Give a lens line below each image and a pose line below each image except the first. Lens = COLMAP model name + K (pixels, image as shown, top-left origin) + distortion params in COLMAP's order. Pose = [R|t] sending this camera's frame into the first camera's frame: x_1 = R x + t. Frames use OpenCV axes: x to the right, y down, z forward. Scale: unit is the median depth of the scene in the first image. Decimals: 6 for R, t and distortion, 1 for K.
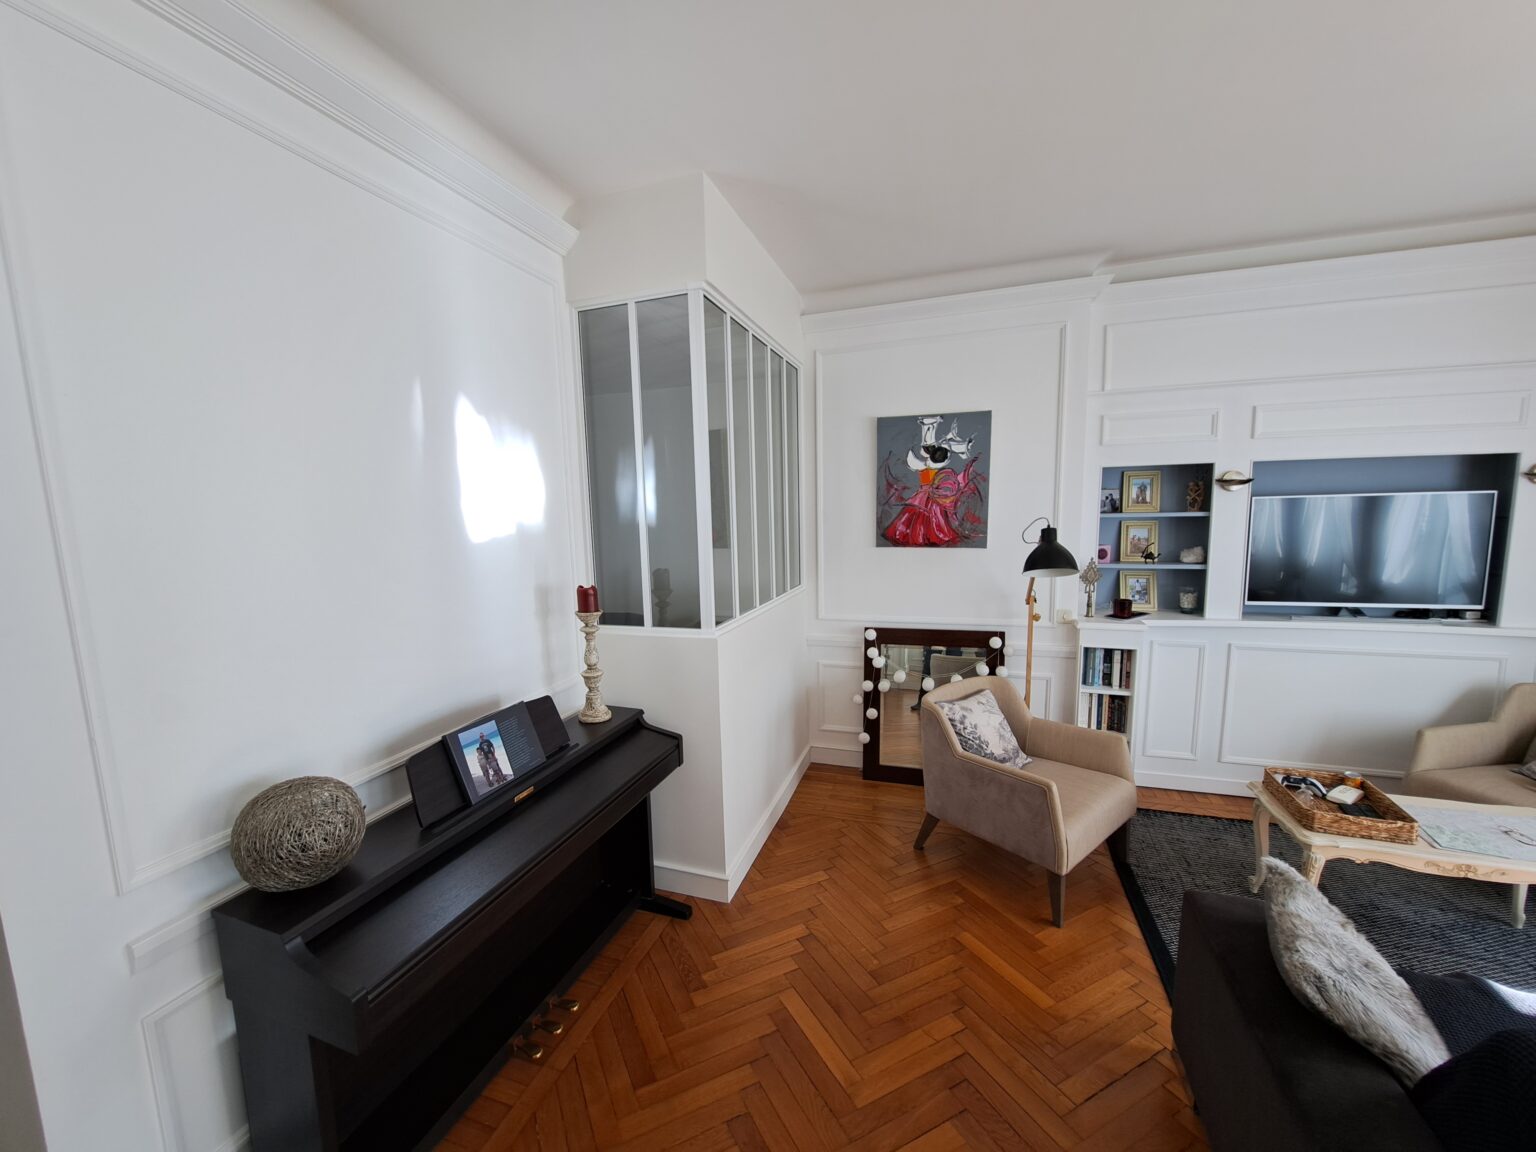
lens RADIAL K [[623.2, 0, 729.5], [0, 623.2, 602.9], [0, 0, 1]] dist [-0.003409, 0.000882]
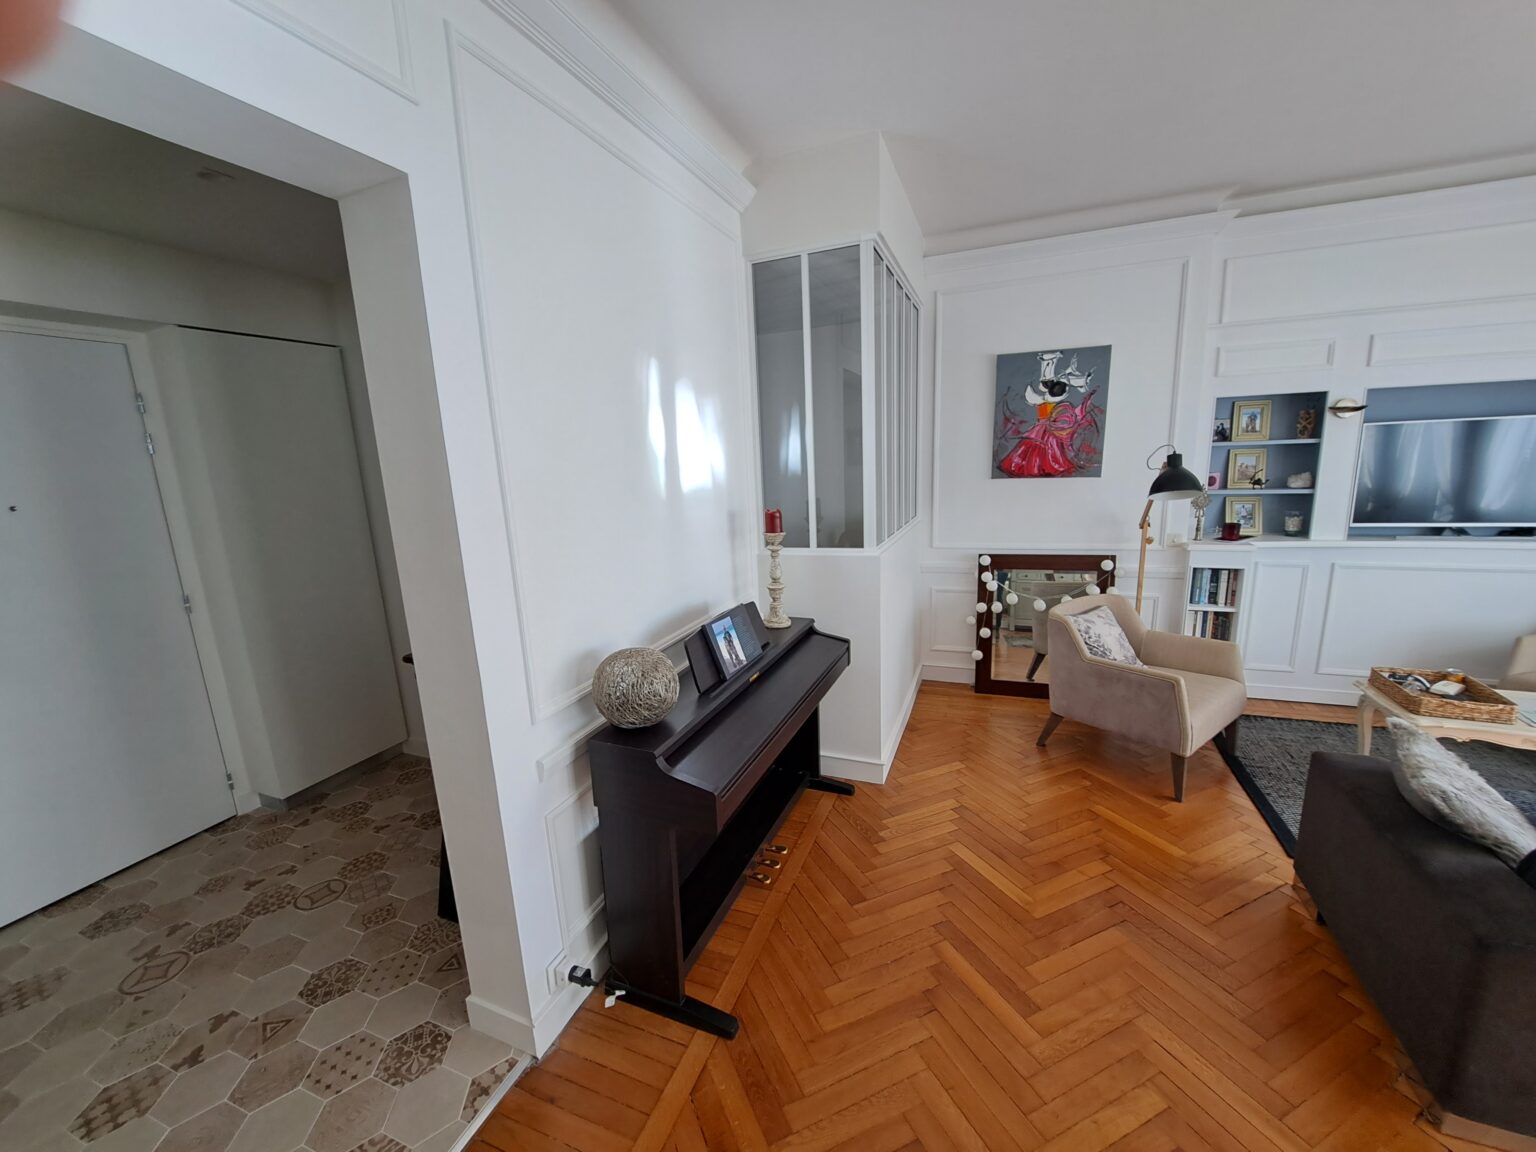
lens RADIAL K [[623.2, 0, 748.2], [0, 623.2, 593.3], [0, 0, 1]] dist [-0.003409, 0.000882]
pose [[0.998962, -0.008328, -0.044774, -0.204356], [0.011418, 0.997536, 0.069228, 0.042547], [0.044087, -0.069667, 0.996596, -0.150694]]
